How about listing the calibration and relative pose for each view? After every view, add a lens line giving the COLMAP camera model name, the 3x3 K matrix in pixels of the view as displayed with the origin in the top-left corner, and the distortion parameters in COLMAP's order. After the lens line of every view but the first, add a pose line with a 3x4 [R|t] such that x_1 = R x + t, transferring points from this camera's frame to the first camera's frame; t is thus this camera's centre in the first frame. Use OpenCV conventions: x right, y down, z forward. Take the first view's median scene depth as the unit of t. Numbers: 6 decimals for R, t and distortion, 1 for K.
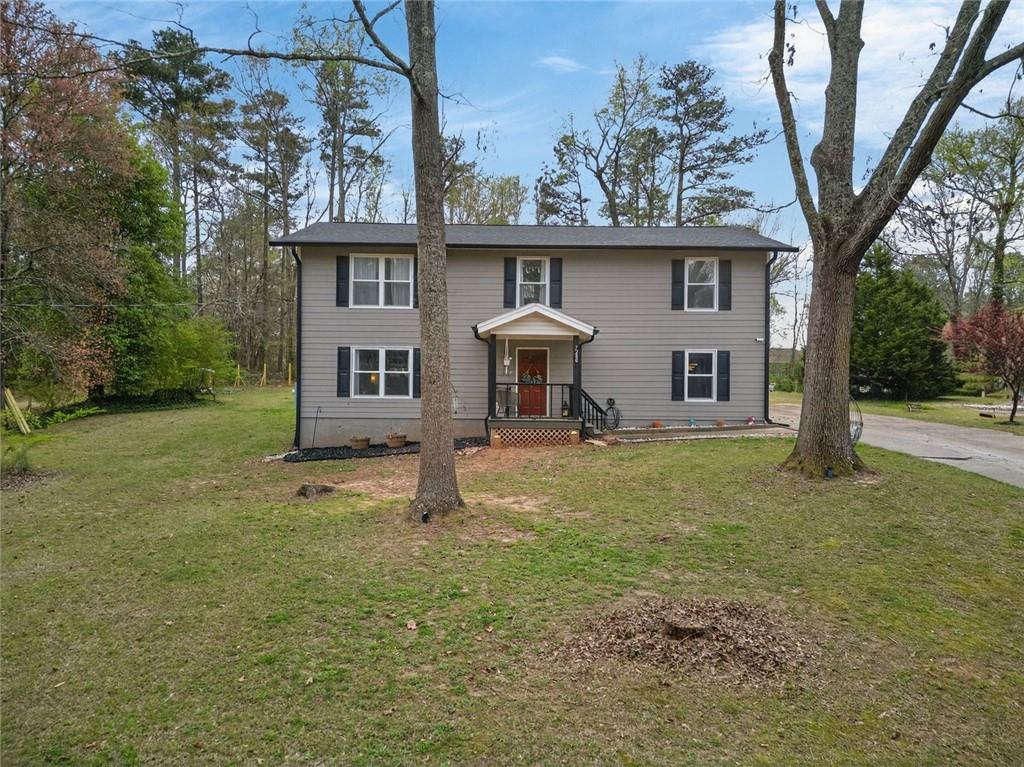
lens RADIAL K [[715.5, 0, 512.7], [0, 715.5, 383.2], [0, 0, 1]] dist [0.058685, -0.022887]
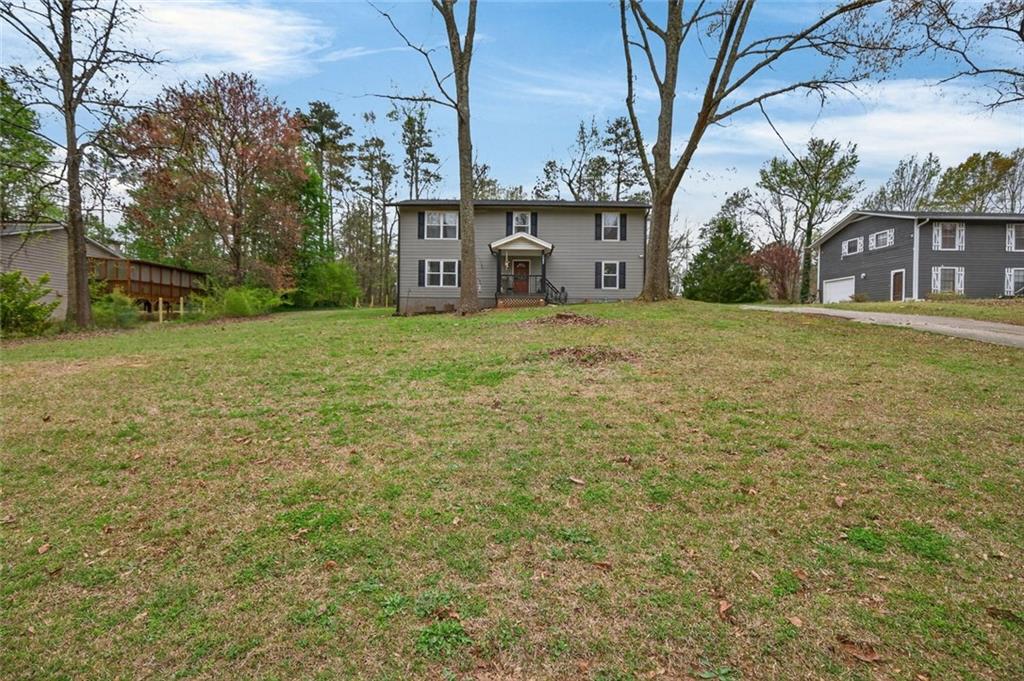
lens RADIAL K [[465.8, 0, 514.7], [0, 465.8, 339.7], [0, 0, 1]] dist [0.003147, 0.000742]
pose [[0.999809, 0.002057, -0.019437, 0.034725], [-0.001793, 0.999906, 0.013622, 0.142311], [0.019463, -0.013585, 0.999718, -0.229384]]
